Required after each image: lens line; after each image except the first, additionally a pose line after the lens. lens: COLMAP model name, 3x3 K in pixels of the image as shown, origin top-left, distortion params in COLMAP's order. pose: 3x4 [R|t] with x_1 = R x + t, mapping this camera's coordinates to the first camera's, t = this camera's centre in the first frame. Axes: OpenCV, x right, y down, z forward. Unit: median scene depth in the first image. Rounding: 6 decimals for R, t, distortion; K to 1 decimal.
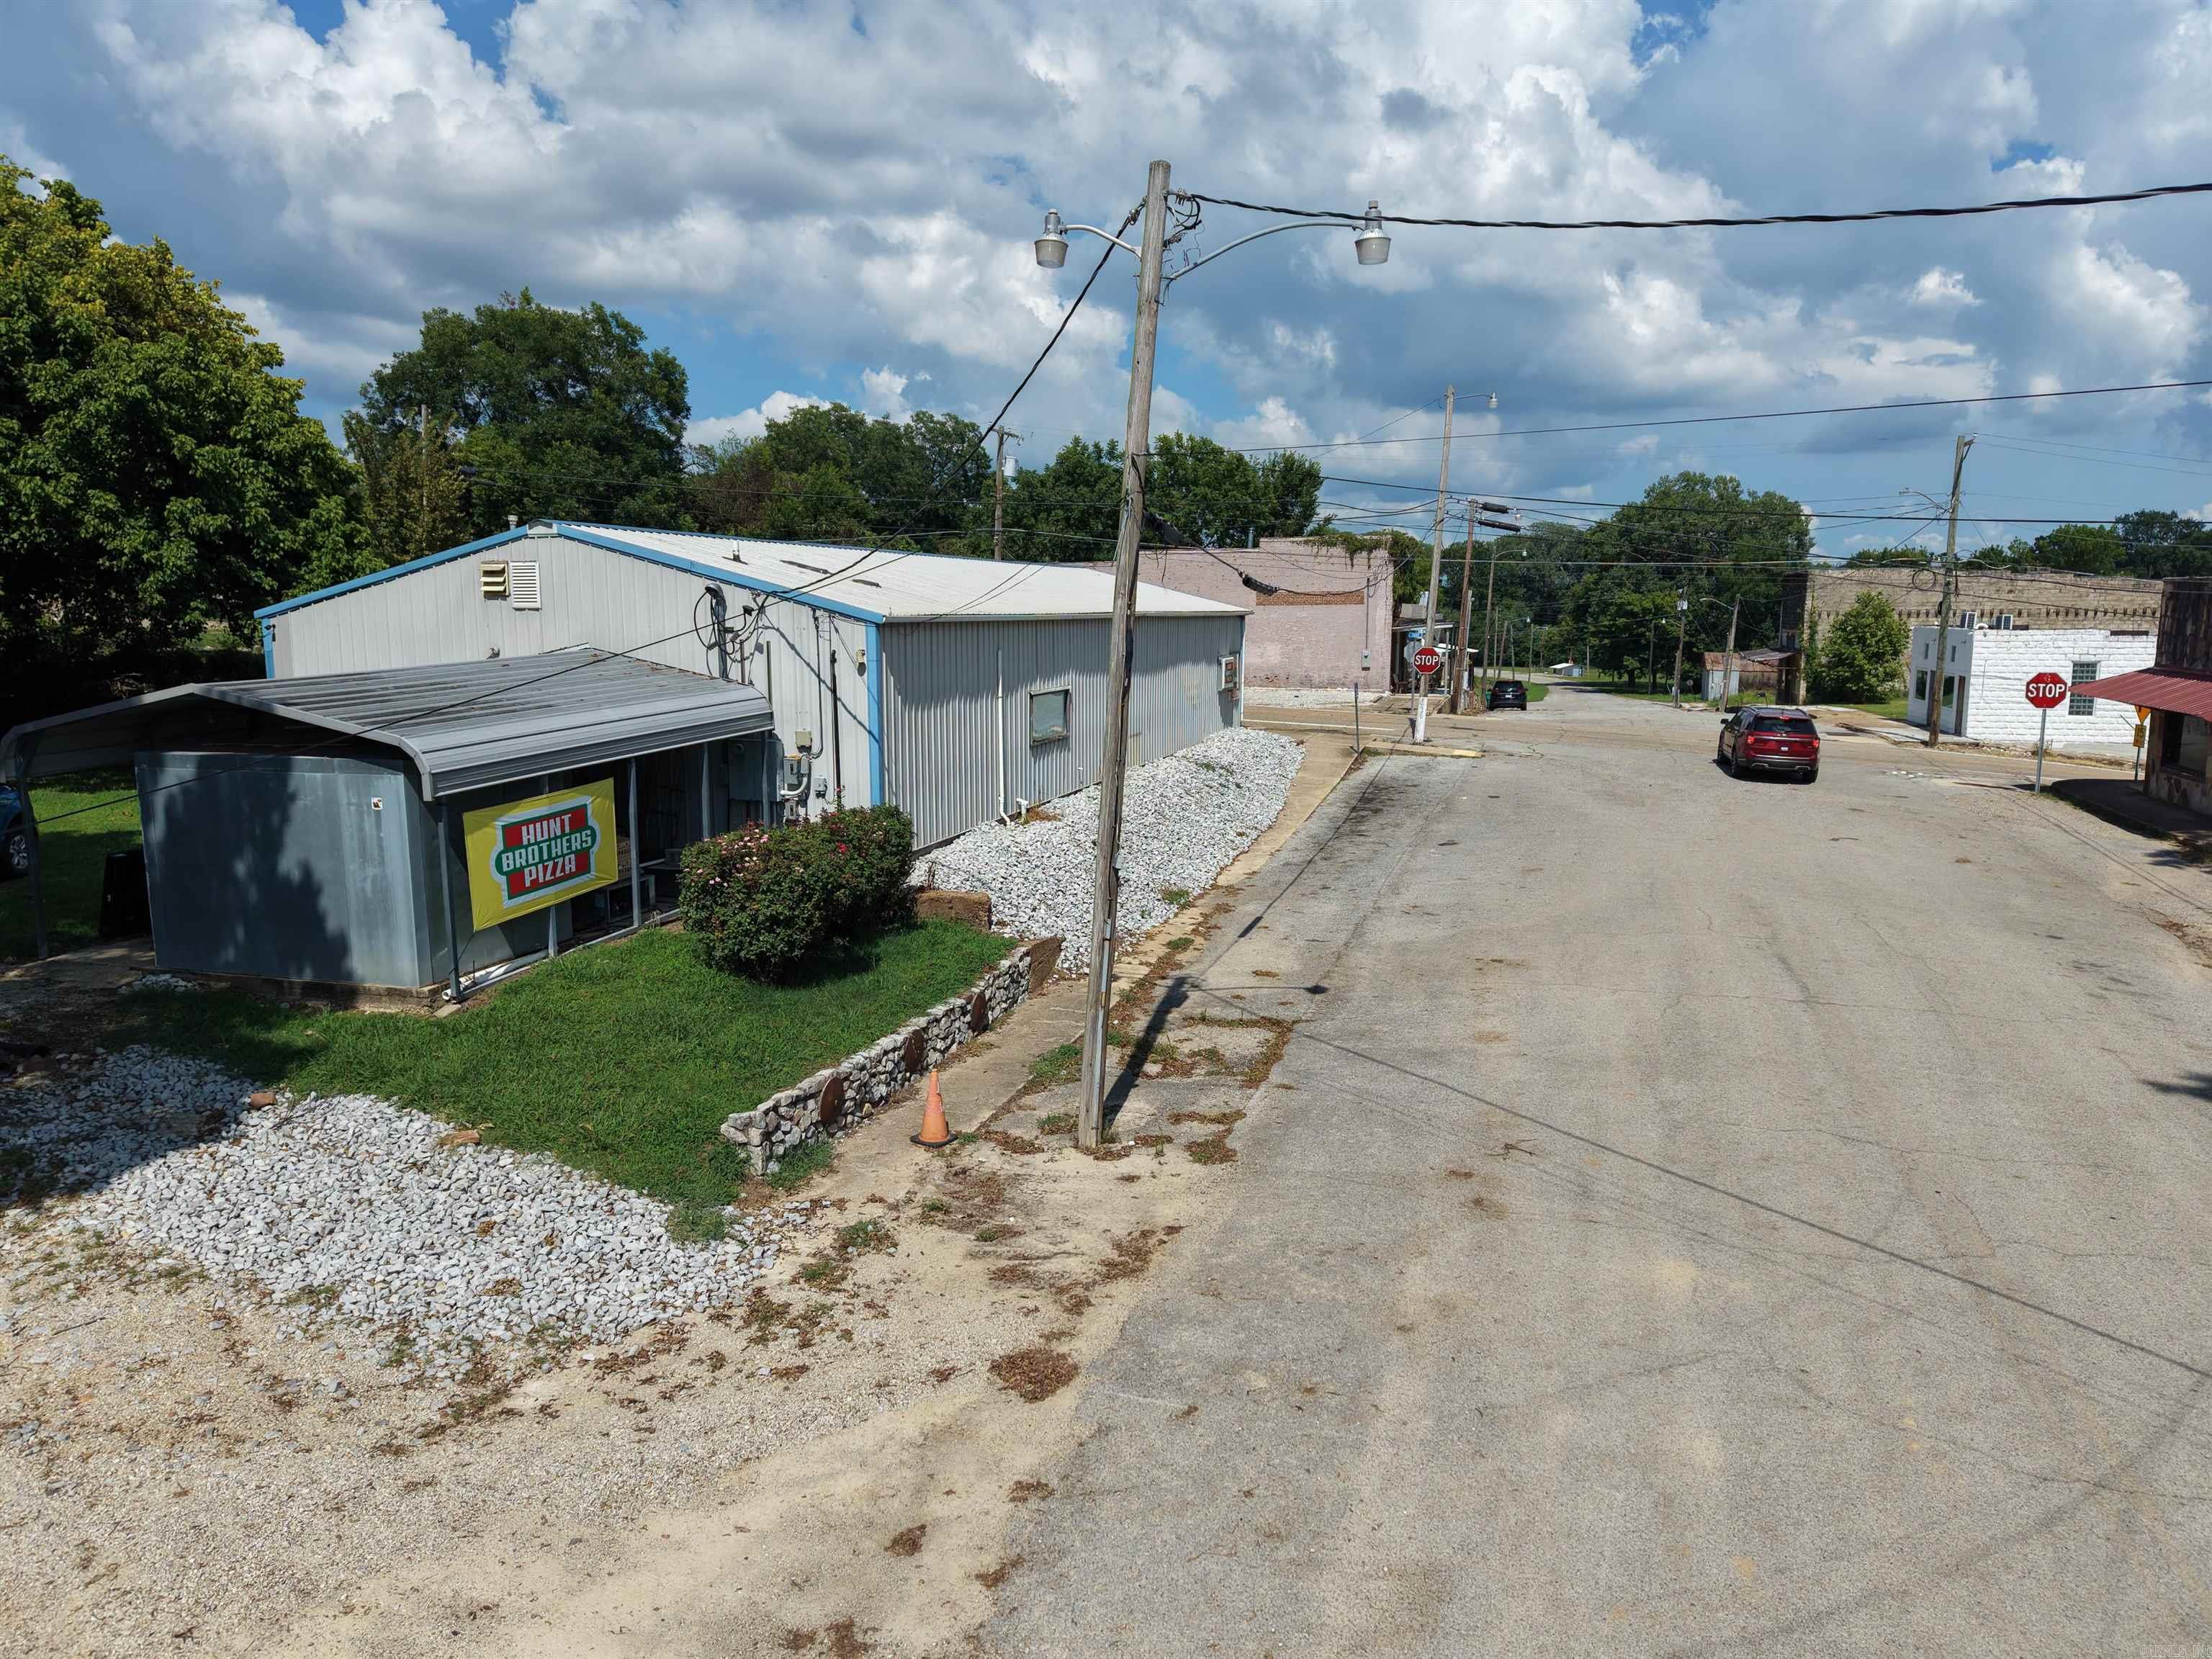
lens RADIAL K [[1468.3, 0, 1100.1], [0, 1468.3, 826.0], [0, 0, 1]] dist [0.043250, -0.040400]
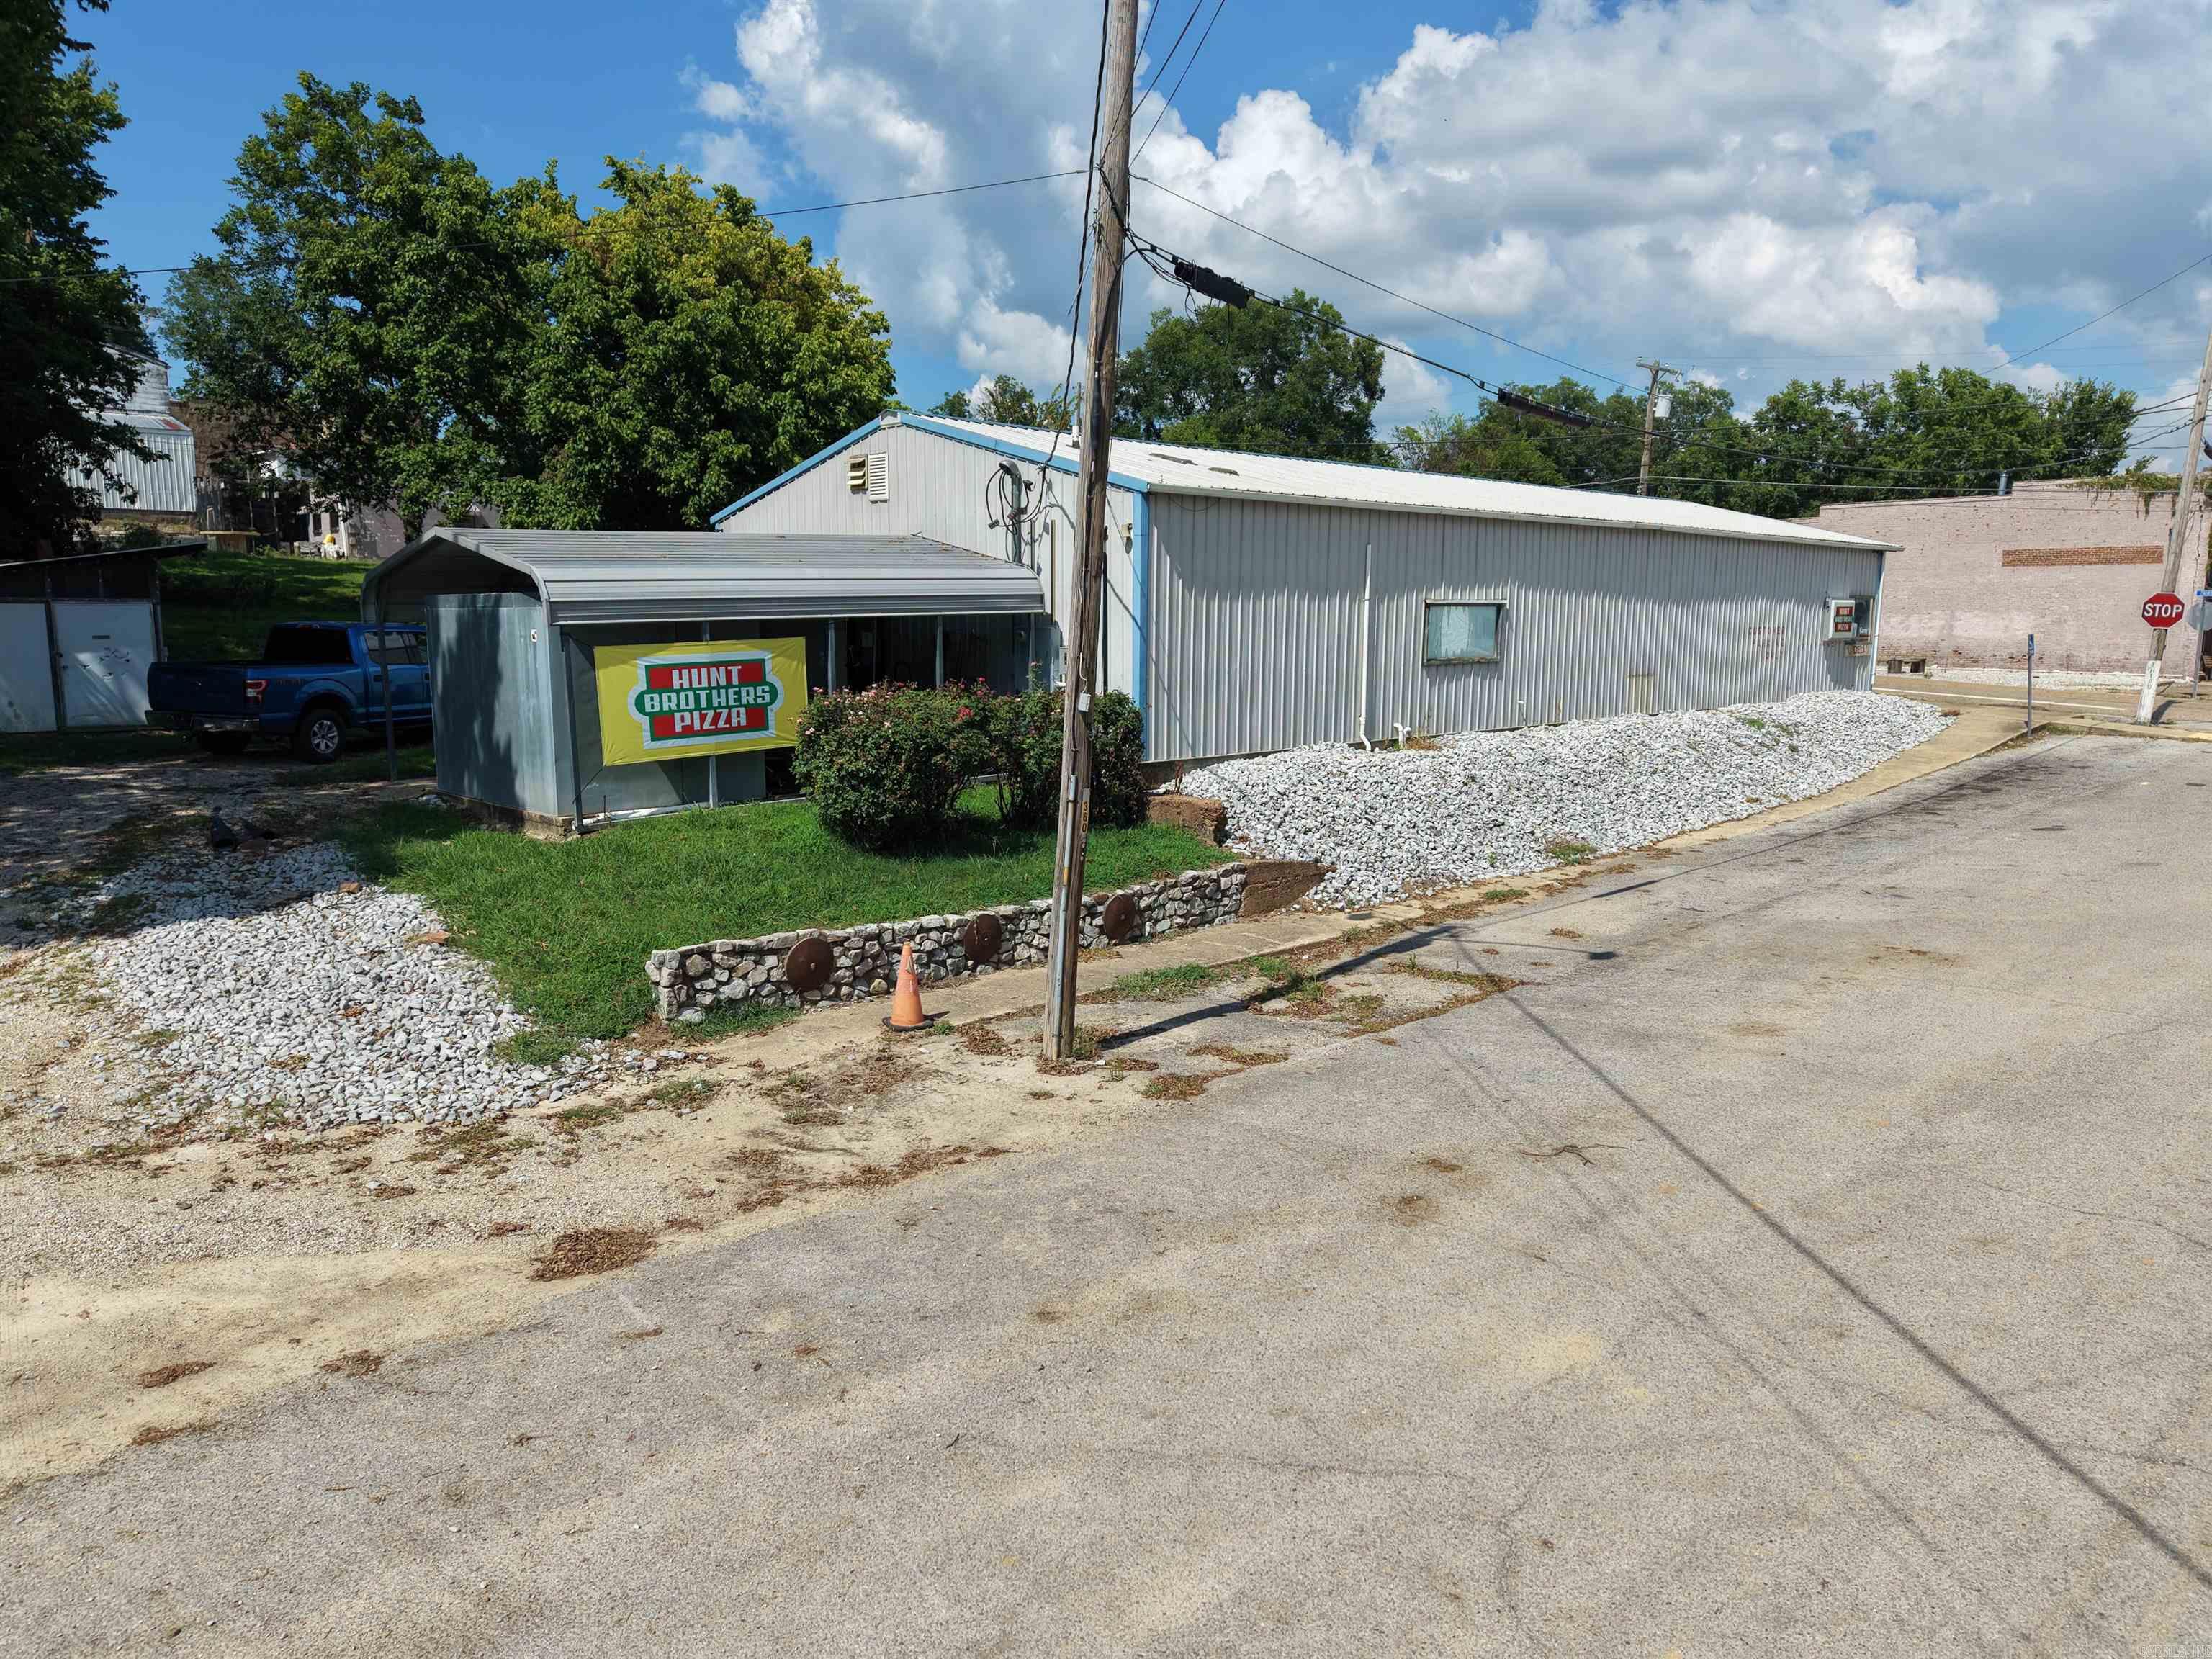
lens RADIAL K [[1468.3, 0, 1100.1], [0, 1468.3, 826.0], [0, 0, 1]] dist [0.043250, -0.040400]
pose [[0.872953, 0.076171, -0.481820, 0.338420], [-0.077763, 0.996832, 0.016699, 0.064230], [0.481566, 0.022891, 0.876111, 0.258657]]
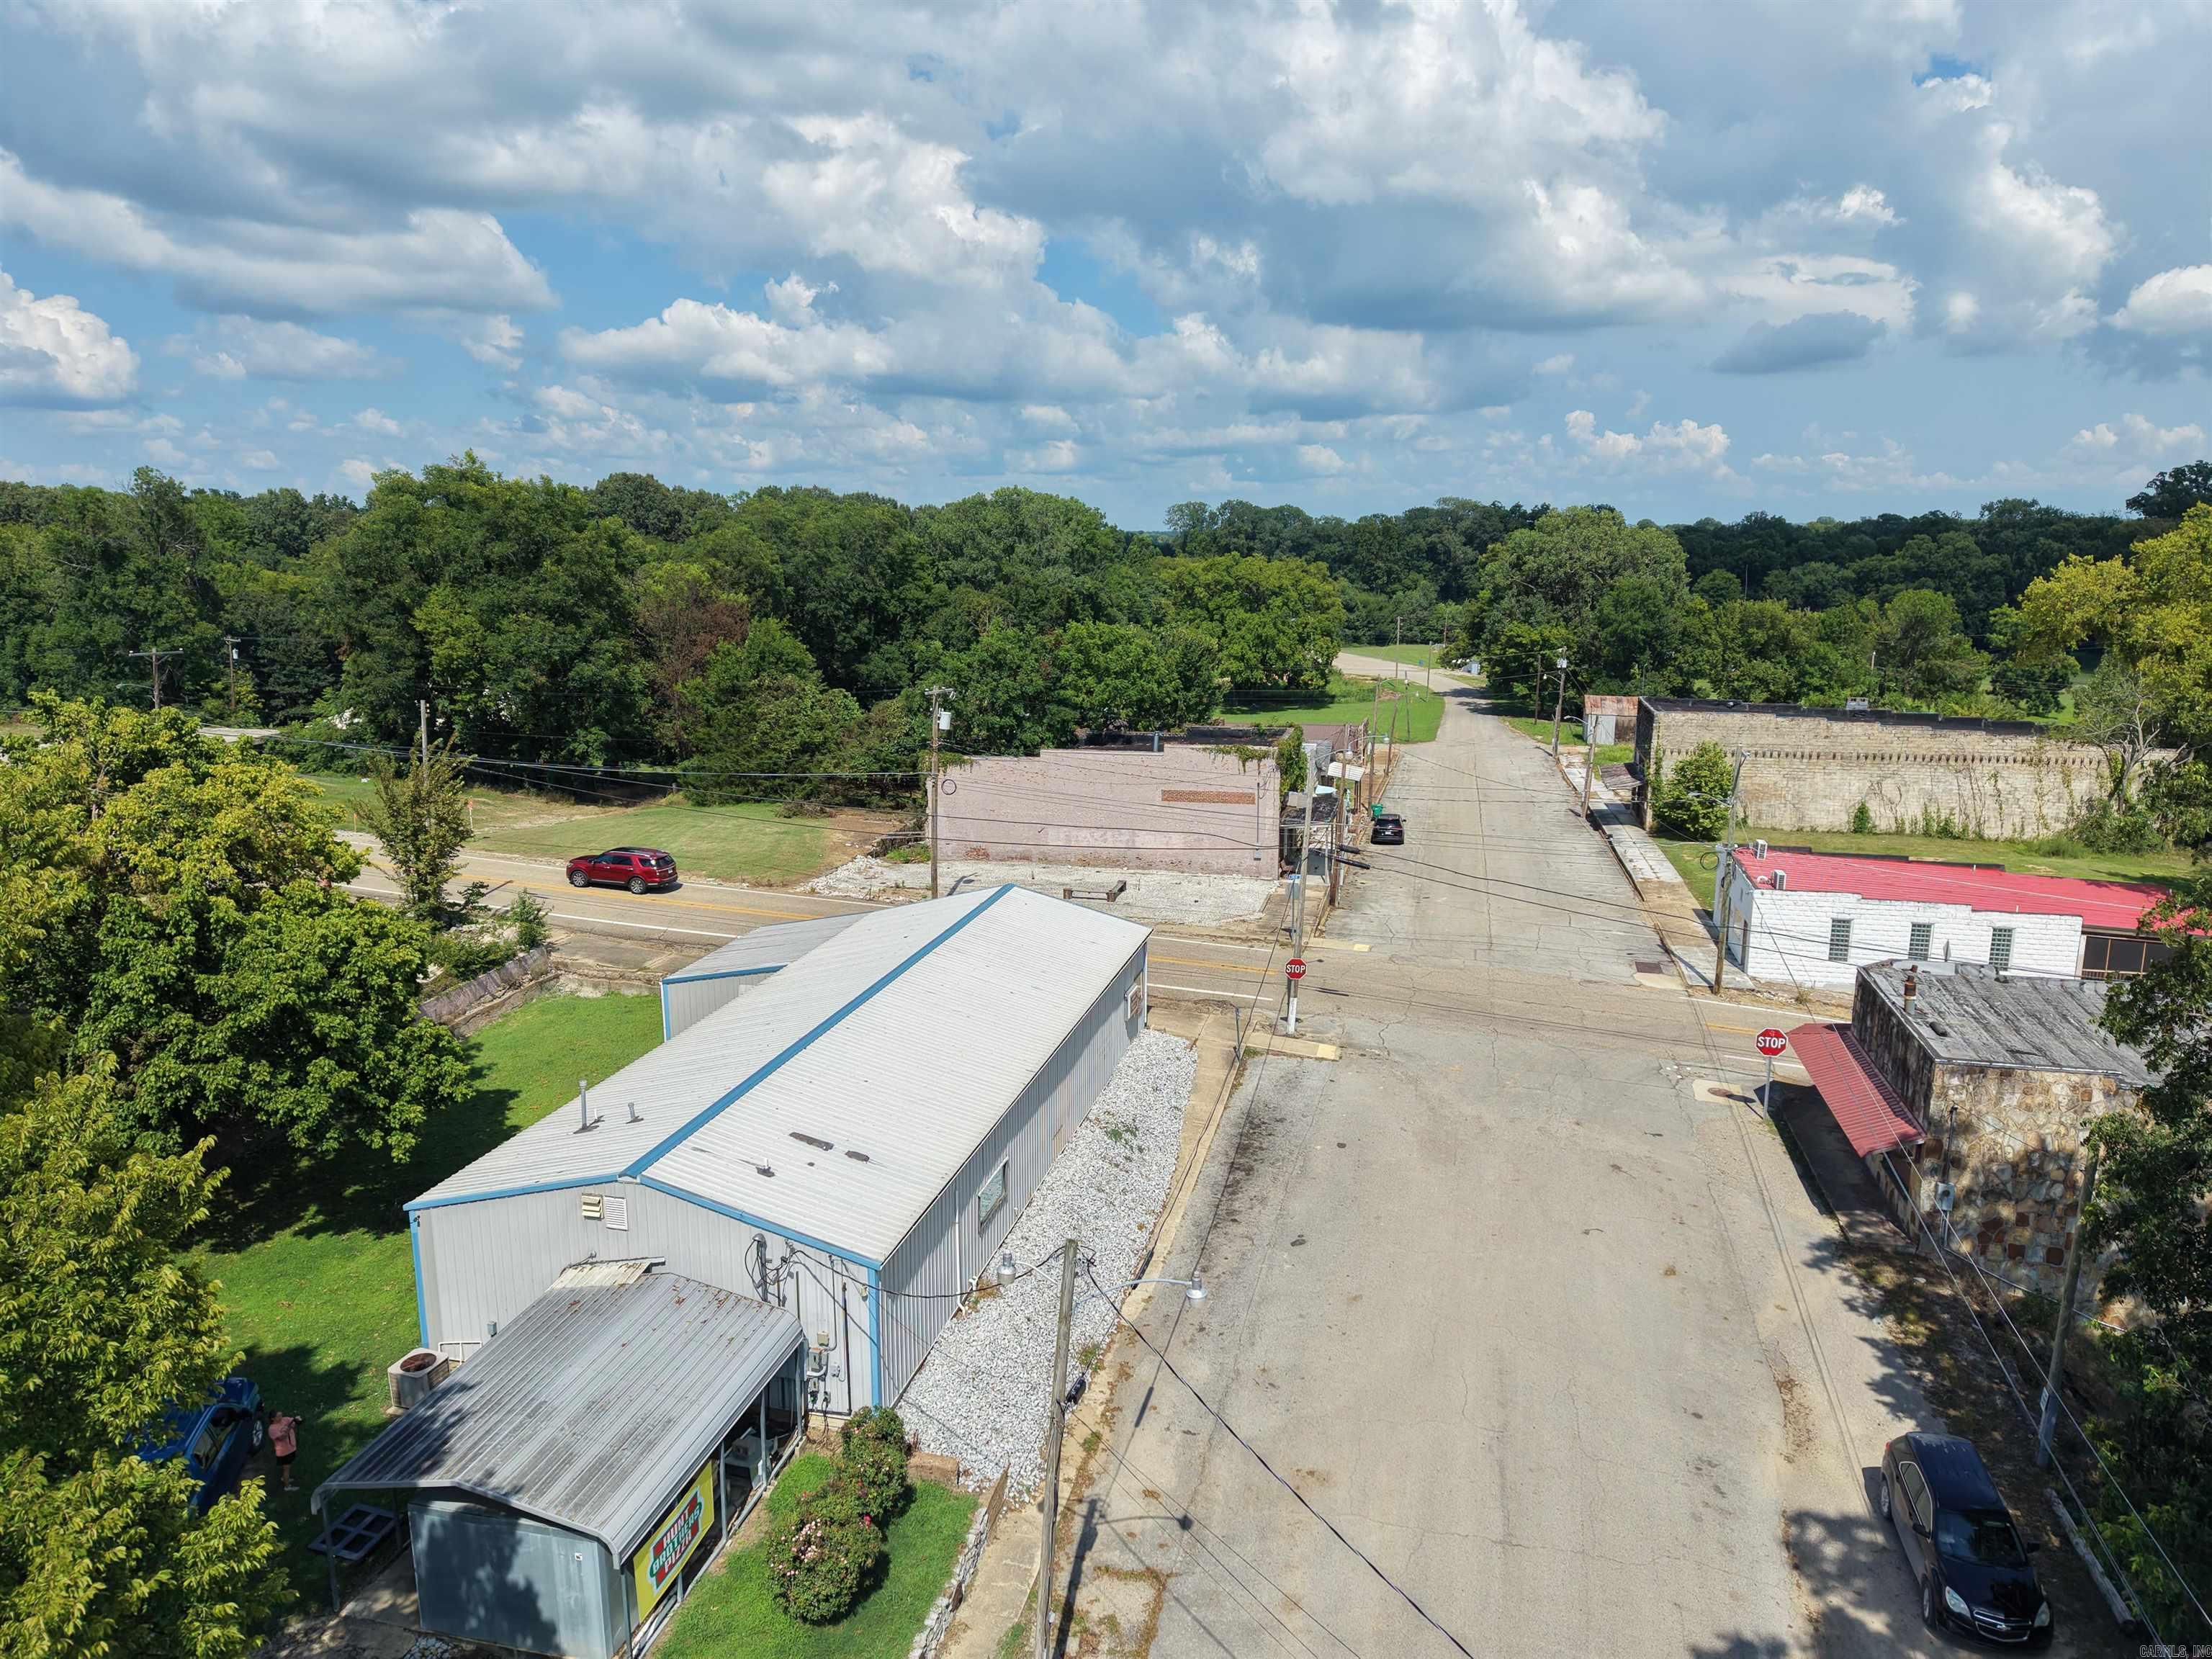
lens RADIAL K [[1457.6, 0, 1094.4], [0, 1457.6, 834.4], [0, 0, 1]] dist [0.042693, -0.046196]
pose [[0.998632, -0.017996, 0.049091, -0.002619], [0.015787, 0.998861, 0.045019, -0.769158], [-0.049845, -0.044182, 0.997779, -0.507651]]
